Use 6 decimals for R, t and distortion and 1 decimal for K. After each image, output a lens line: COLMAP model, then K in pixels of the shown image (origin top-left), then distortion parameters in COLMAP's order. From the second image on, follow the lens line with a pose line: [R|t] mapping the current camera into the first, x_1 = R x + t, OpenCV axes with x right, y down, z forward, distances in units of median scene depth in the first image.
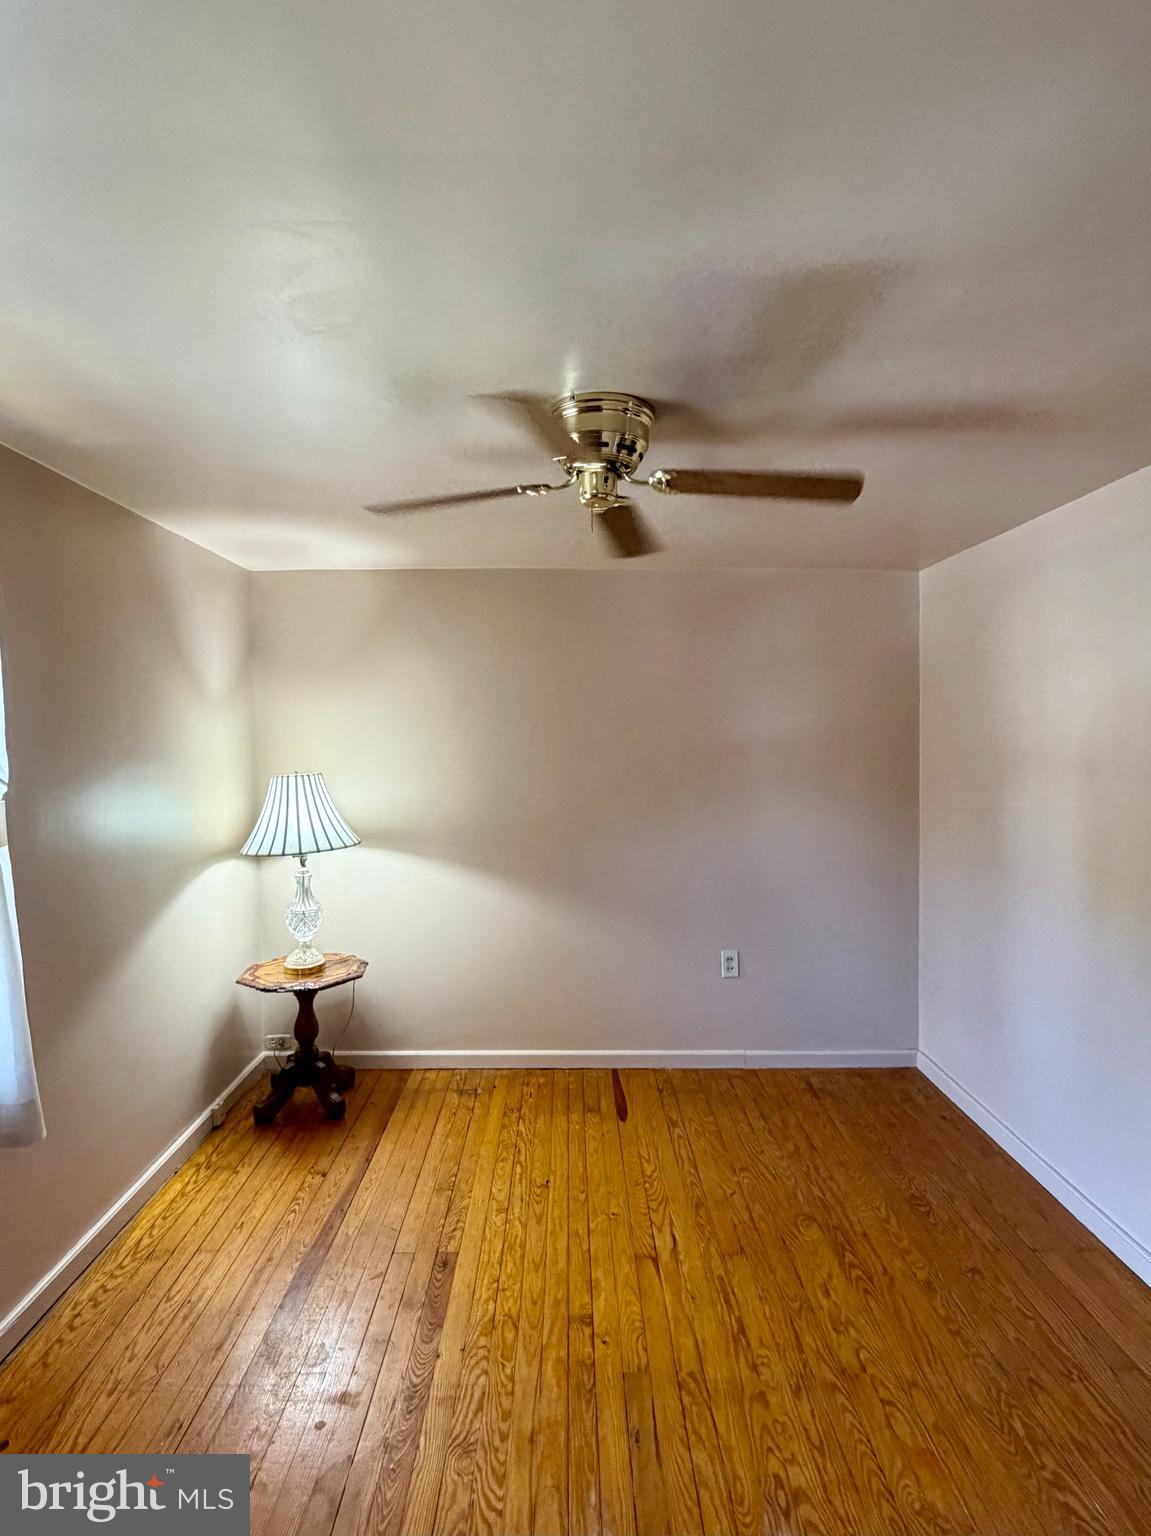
lens RADIAL K [[775.1, 0, 577.2], [0, 775.1, 761.6], [0, 0, 1]] dist [0.000532, 0.000149]
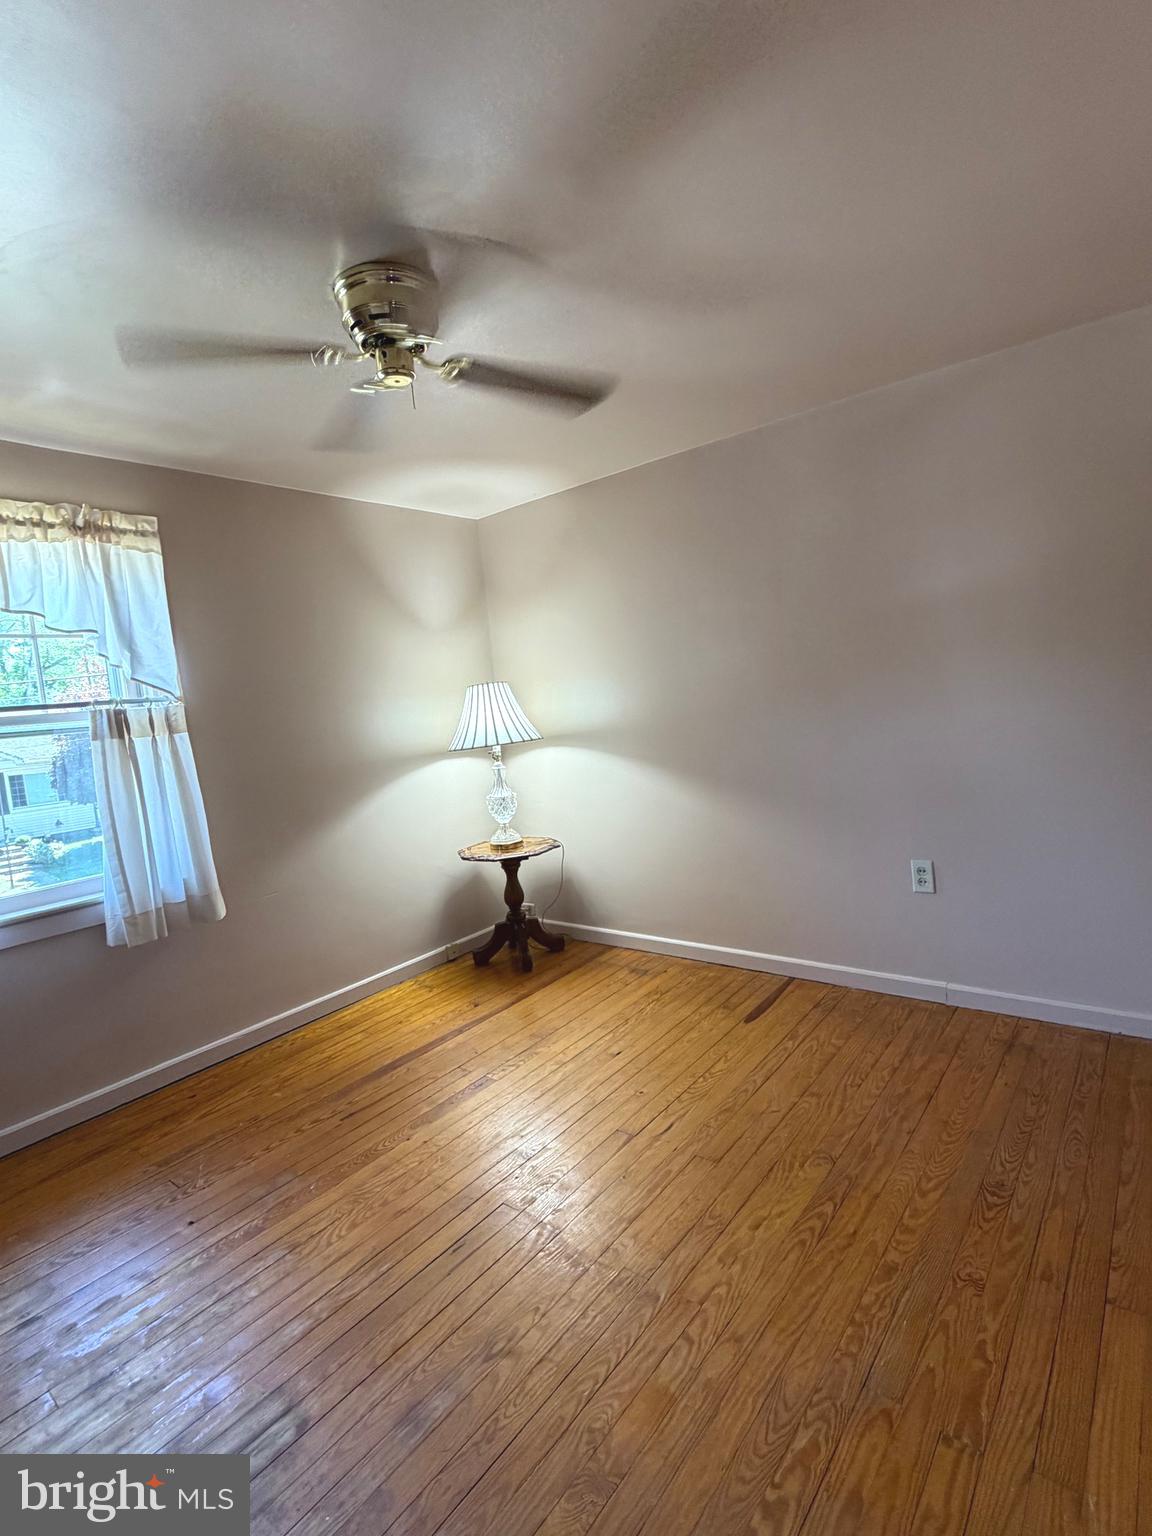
lens RADIAL K [[745.2, 0, 572.3], [0, 745.2, 765.5], [0, 0, 1]] dist [0.000656, -0.000813]
pose [[0.772516, -0.009748, -0.634921, 0.462180], [0.067461, 0.995483, 0.066797, 0.075314], [0.631402, -0.094434, 0.769684, 0.193426]]
